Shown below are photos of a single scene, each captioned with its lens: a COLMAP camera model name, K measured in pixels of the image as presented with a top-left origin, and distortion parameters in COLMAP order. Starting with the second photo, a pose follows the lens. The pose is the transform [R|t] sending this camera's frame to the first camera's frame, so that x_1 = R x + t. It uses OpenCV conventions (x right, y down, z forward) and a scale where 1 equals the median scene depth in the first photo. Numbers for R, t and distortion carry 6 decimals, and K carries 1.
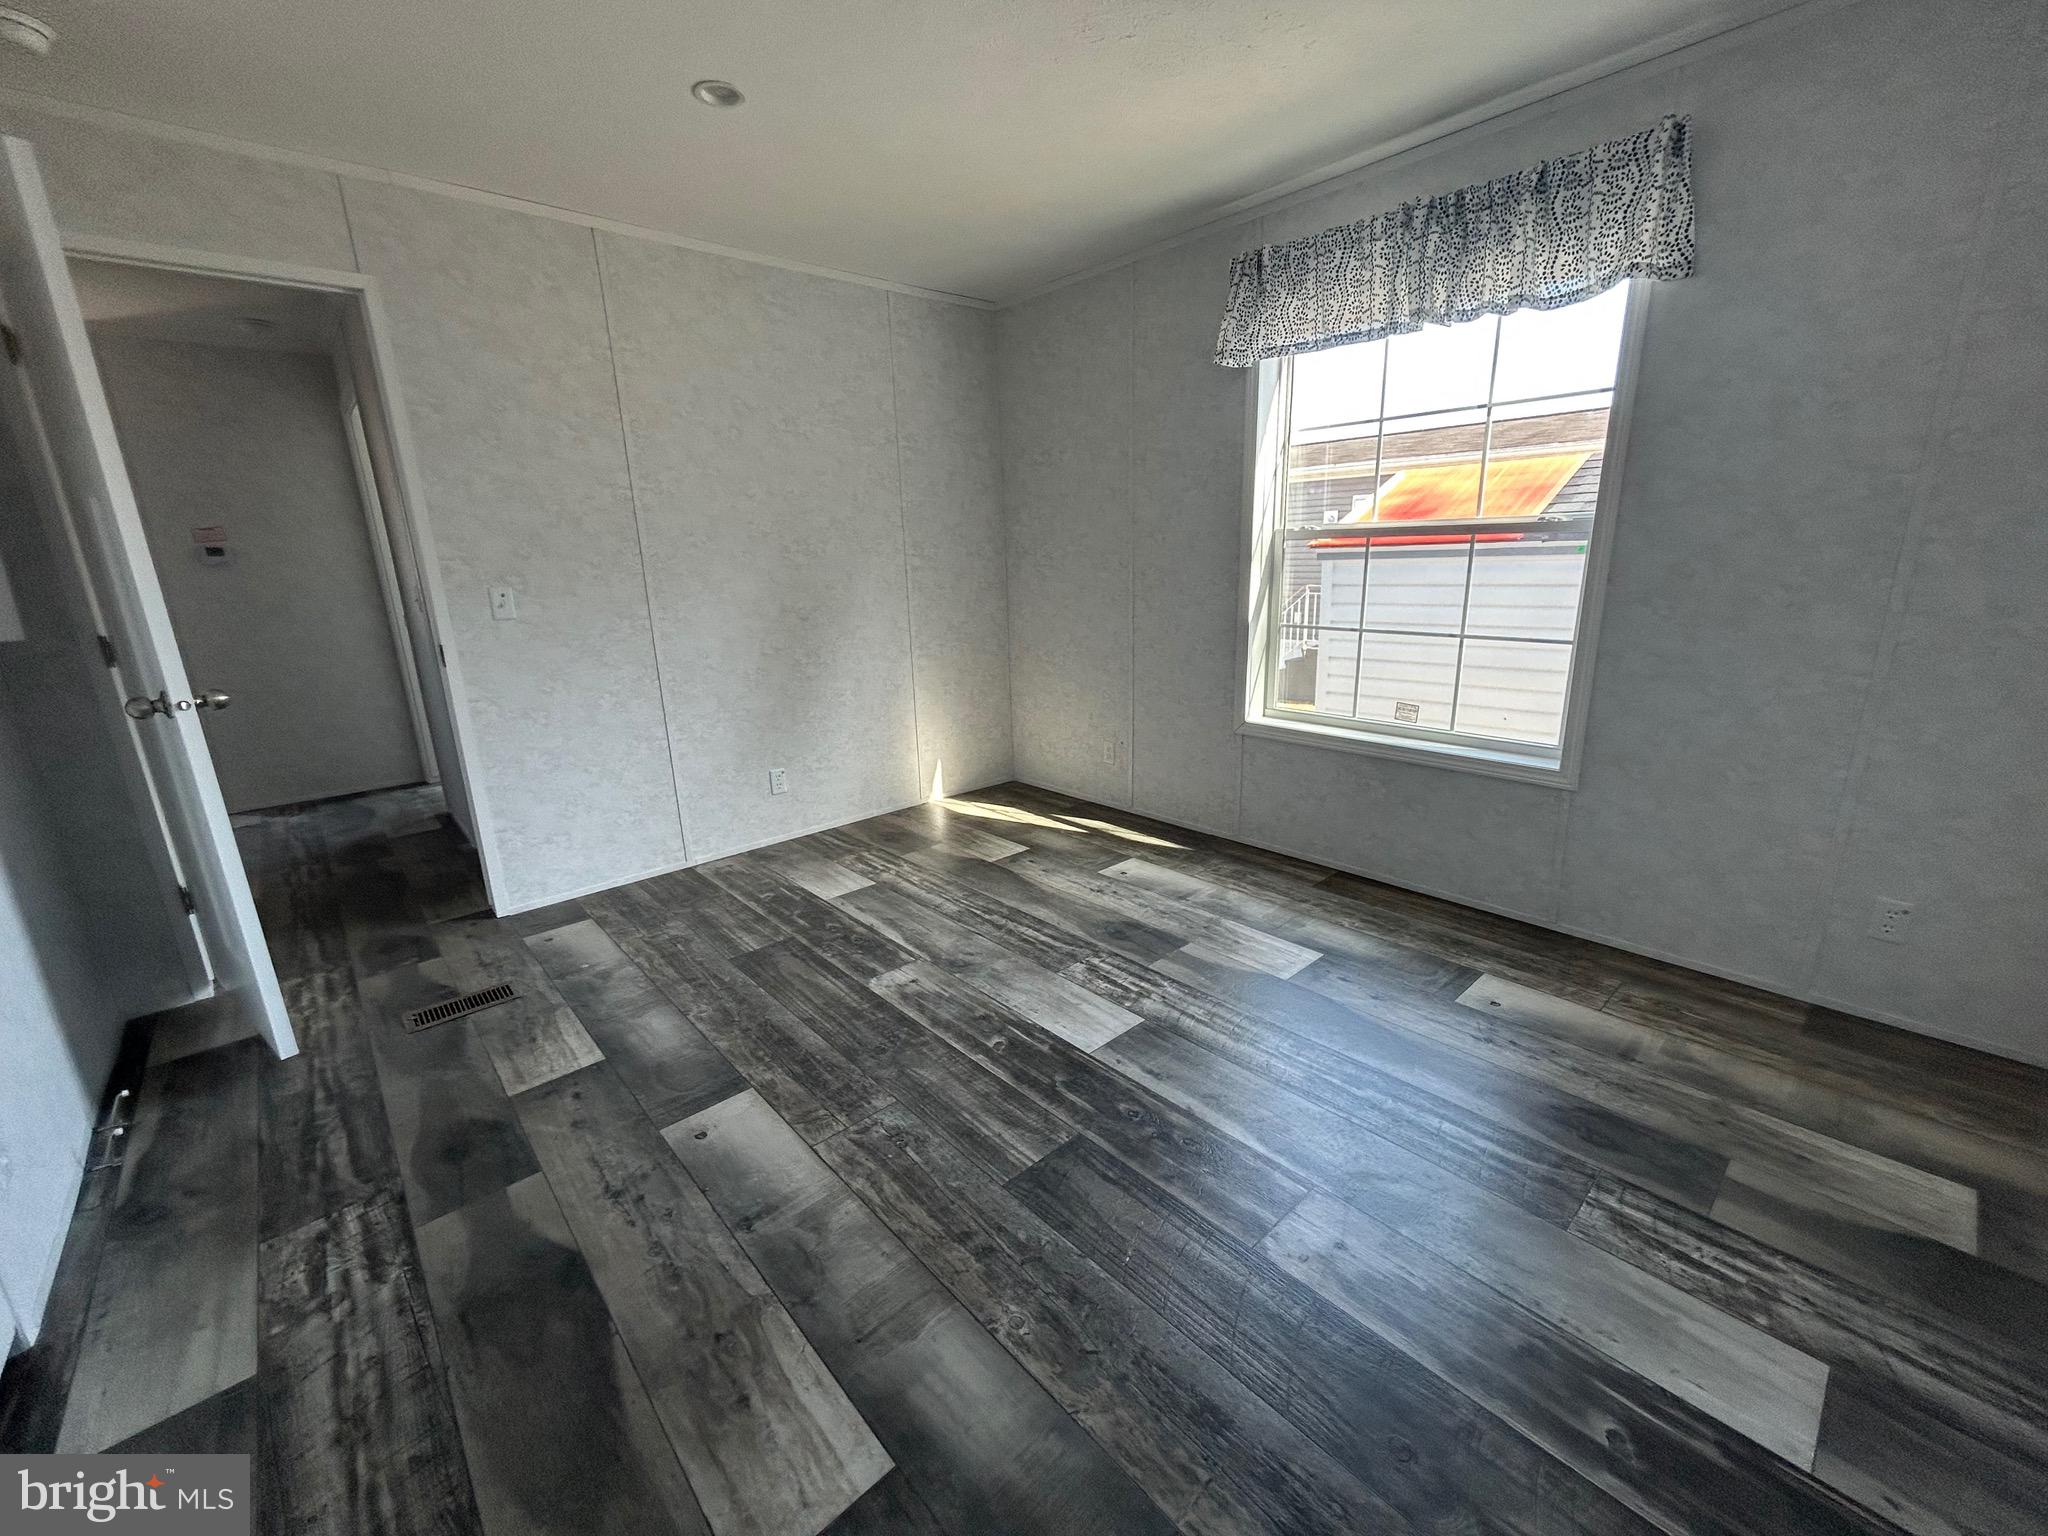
lens RADIAL K [[831.7, 0, 1014.4], [0, 831.7, 746.5], [0, 0, 1]] dist [-0.003378, 0.003067]
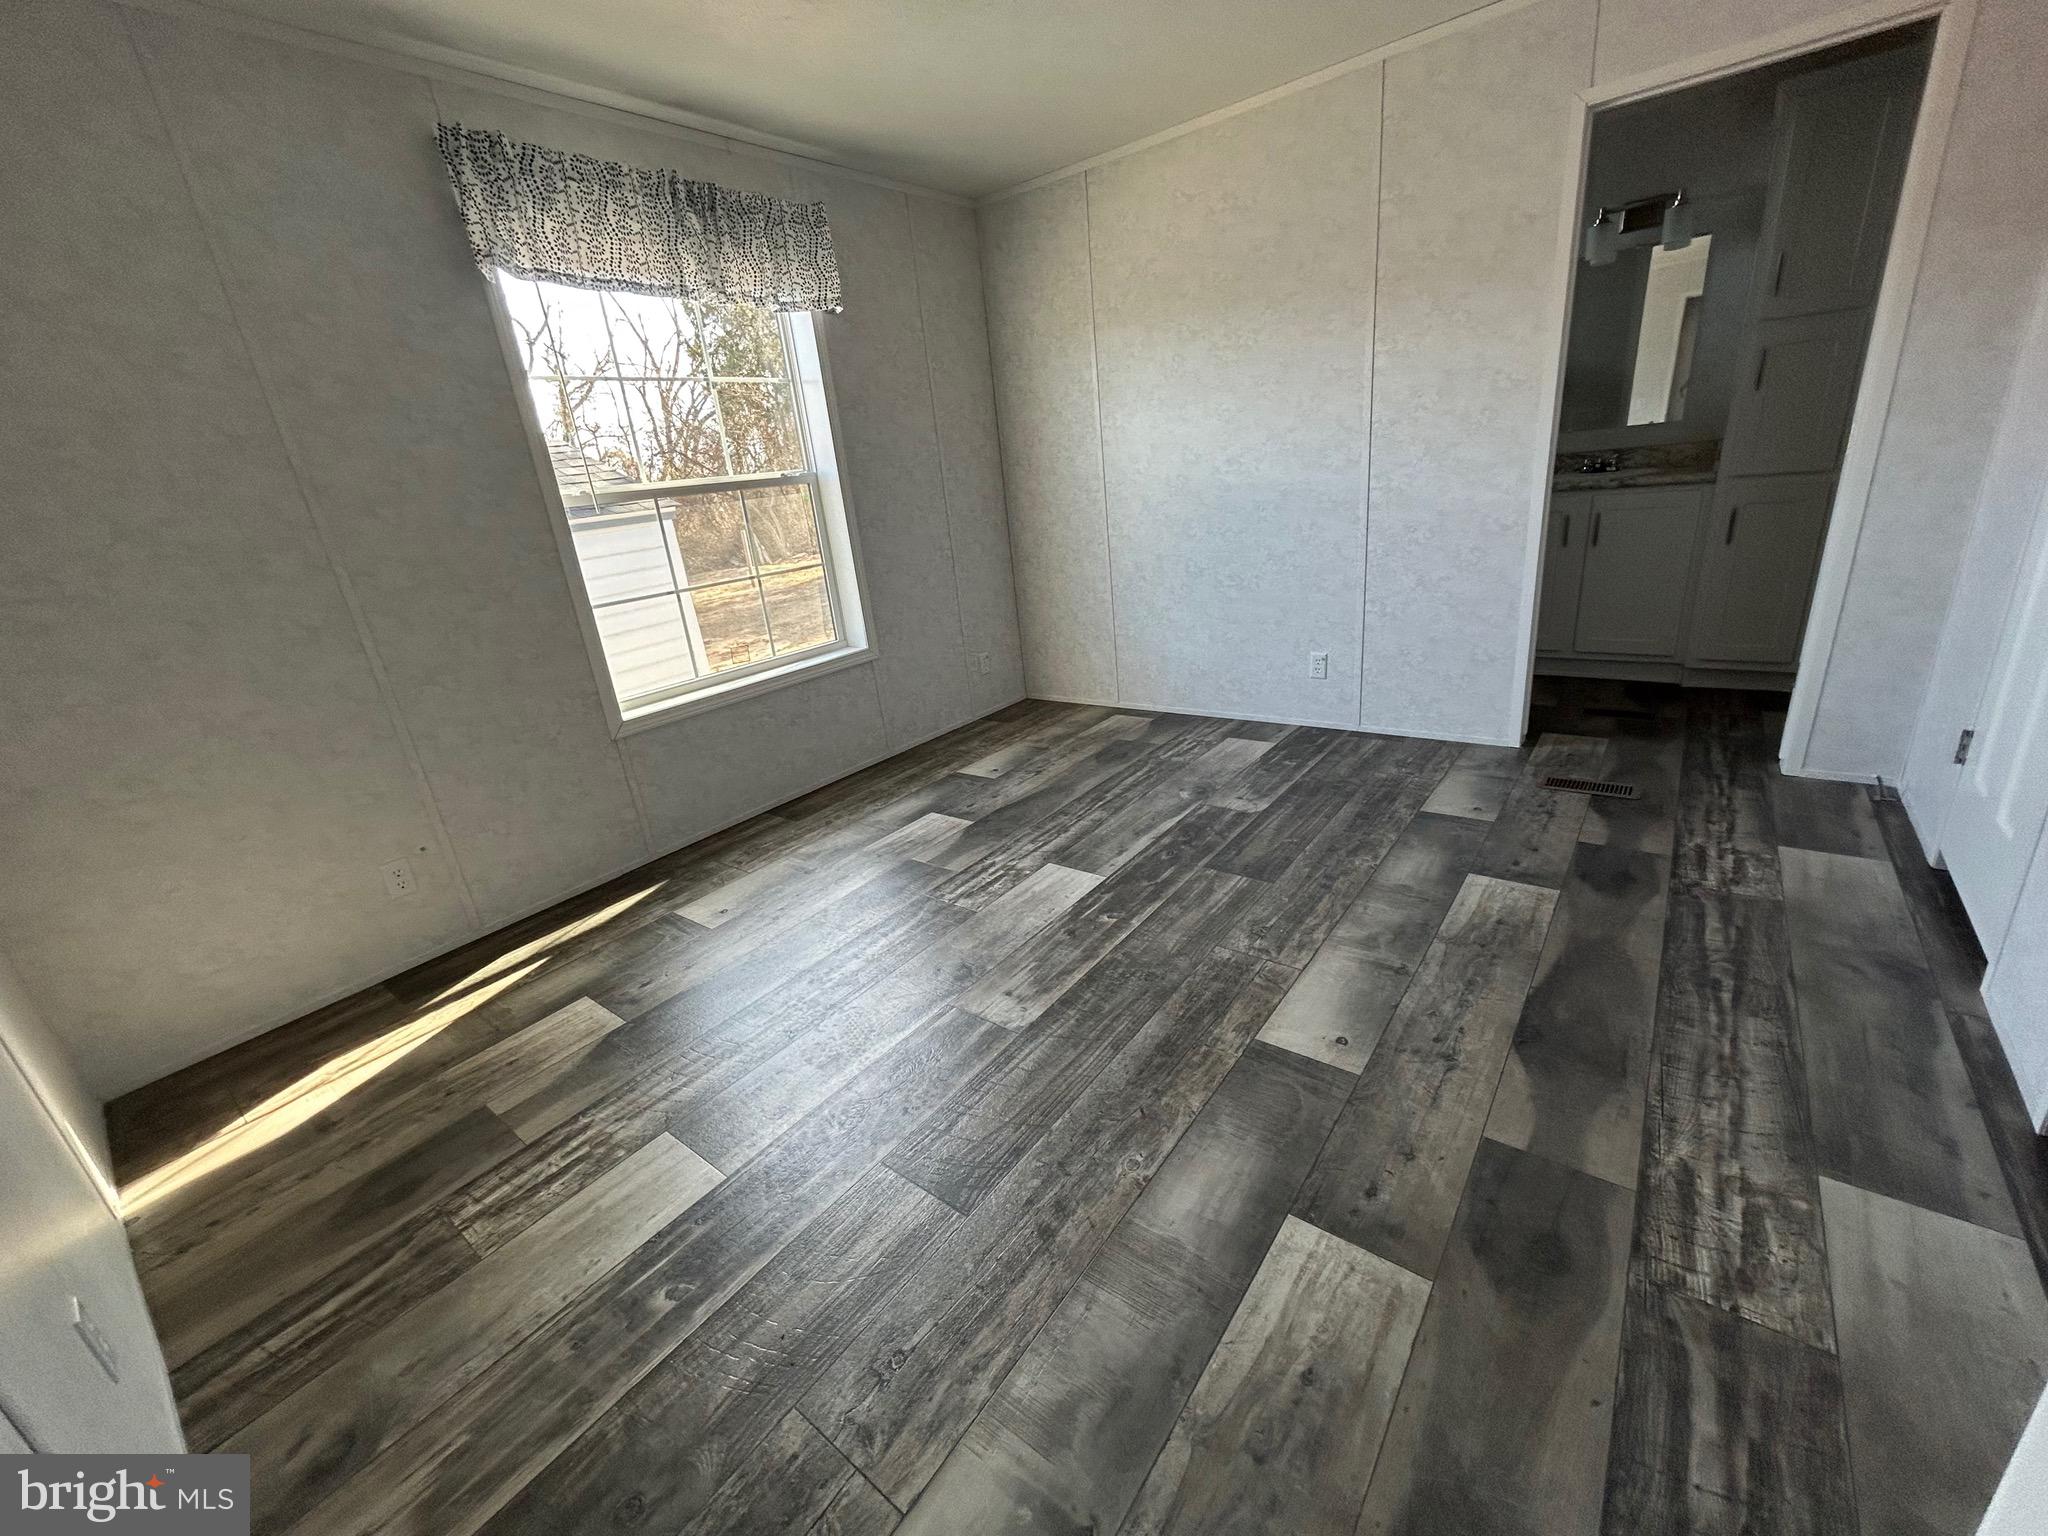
lens RADIAL K [[831.7, 0, 1017.5], [0, 831.7, 759.7], [0, 0, 1]] dist [-0.003378, 0.003067]
pose [[-0.174585, -0.277900, 0.944612, -0.966141], [0.334677, 0.885480, 0.322359, -0.215082], [-0.926019, 0.372419, -0.061585, 1.103000]]
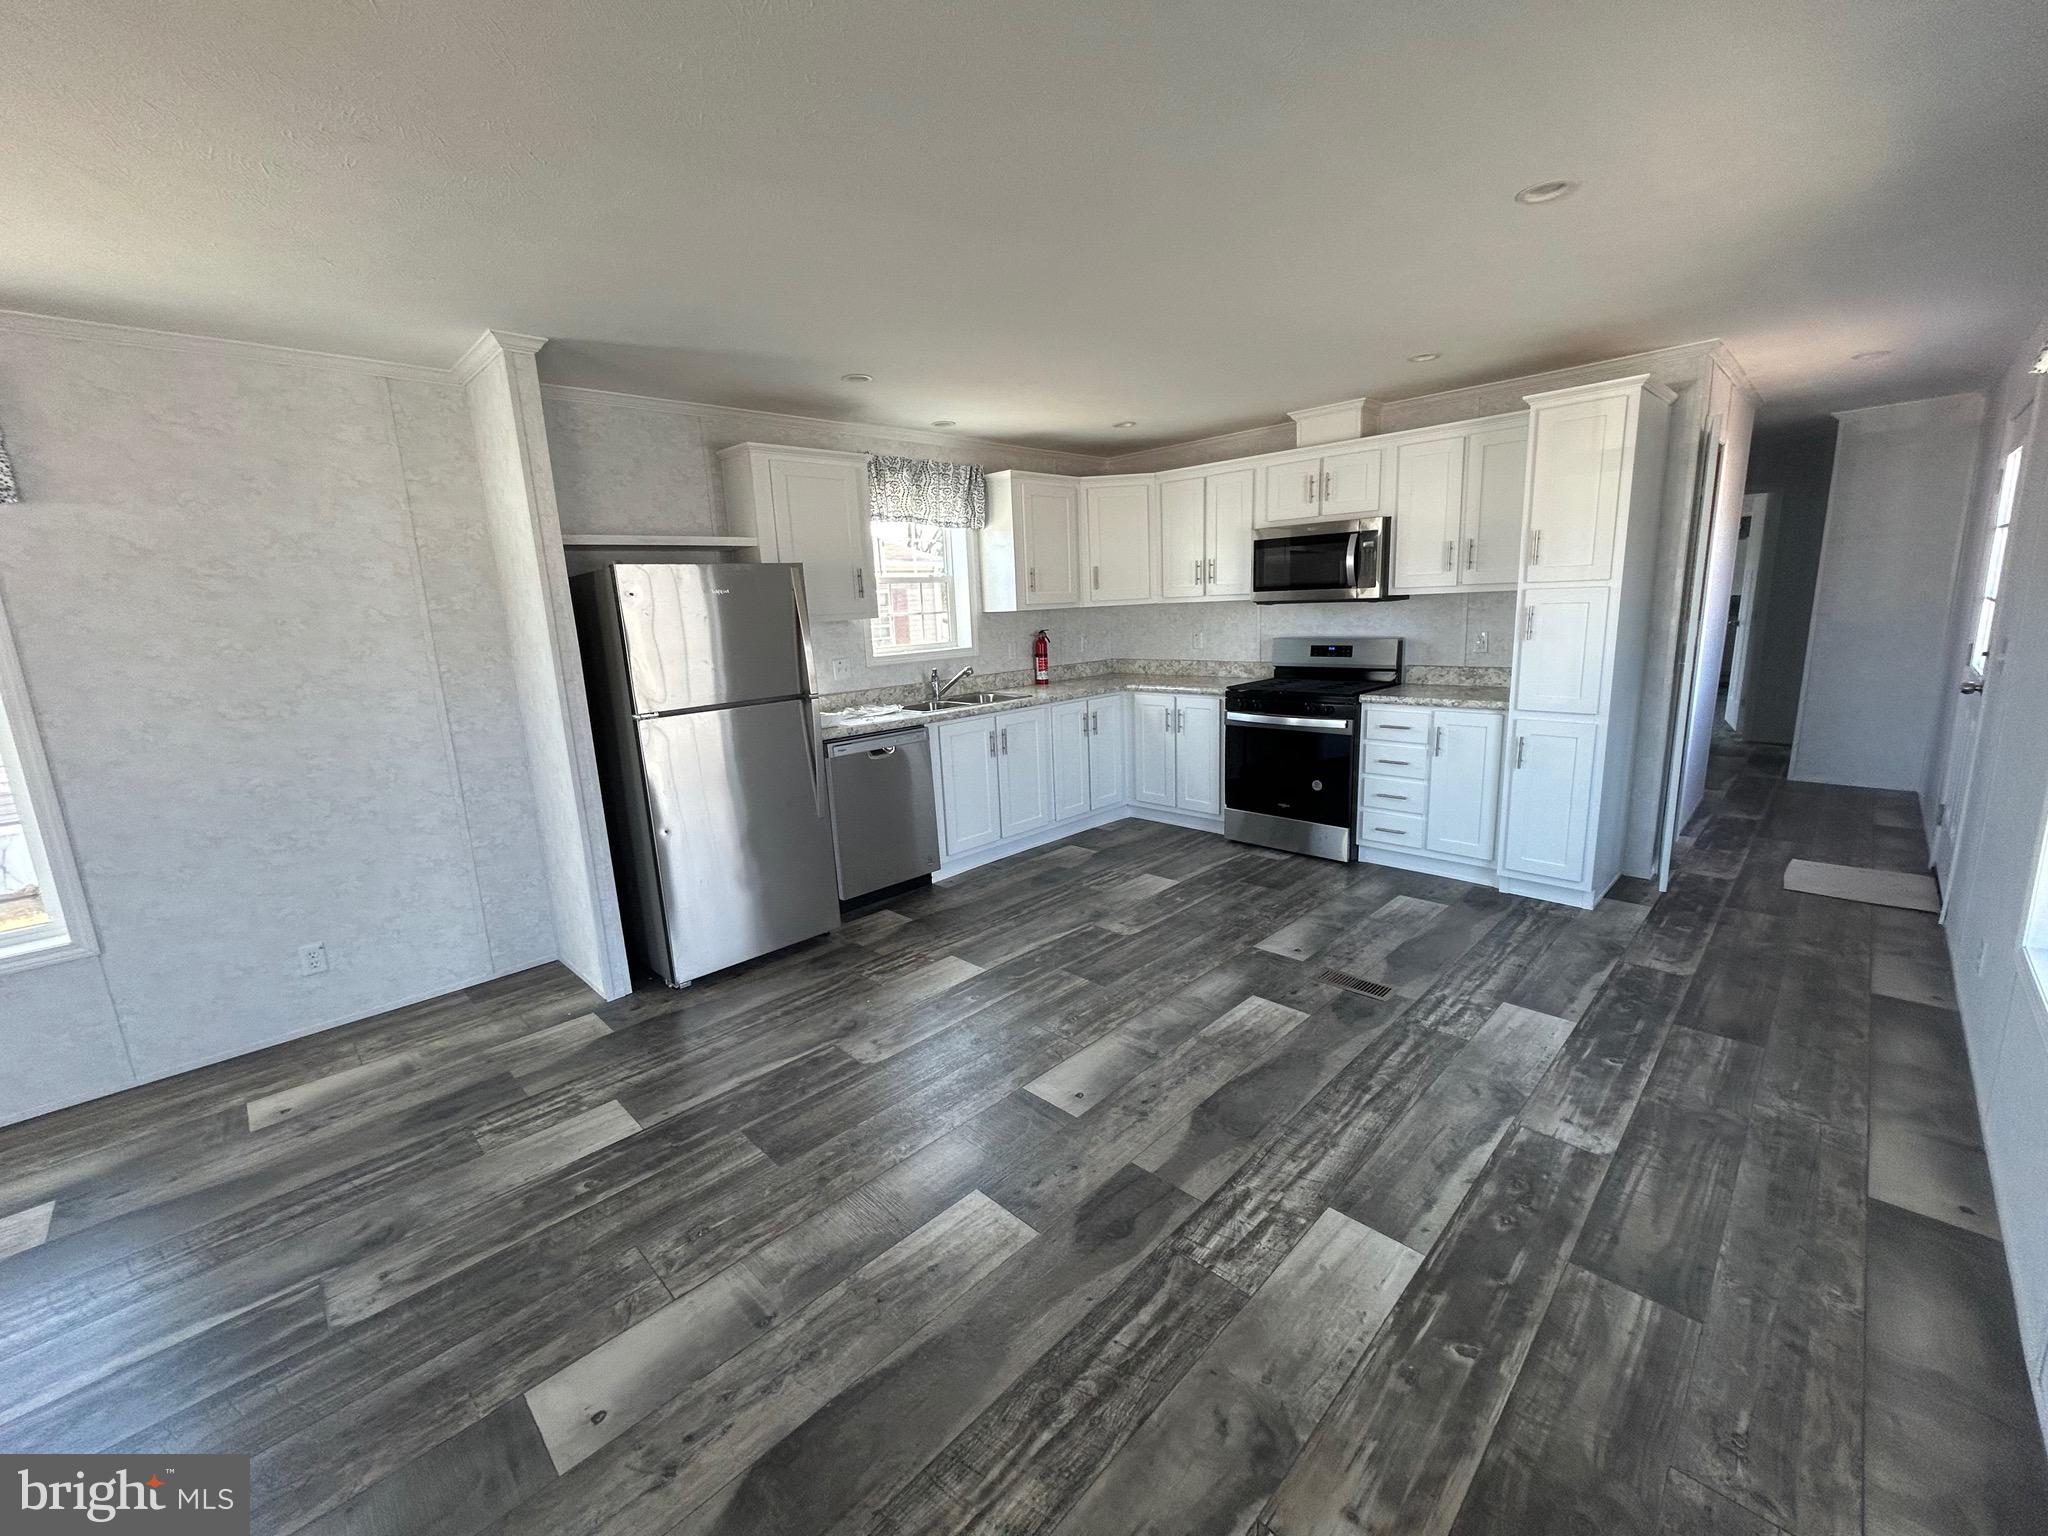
lens RADIAL K [[831.7, 0, 1019.7], [0, 831.7, 767.2], [0, 0, 1]] dist [-0.003378, 0.003067]
pose [[-0.046406, -0.163635, 0.985429, -0.952589], [0.281333, 0.944419, 0.170073, -0.144682], [-0.958487, 0.285126, 0.002209, 0.351522]]
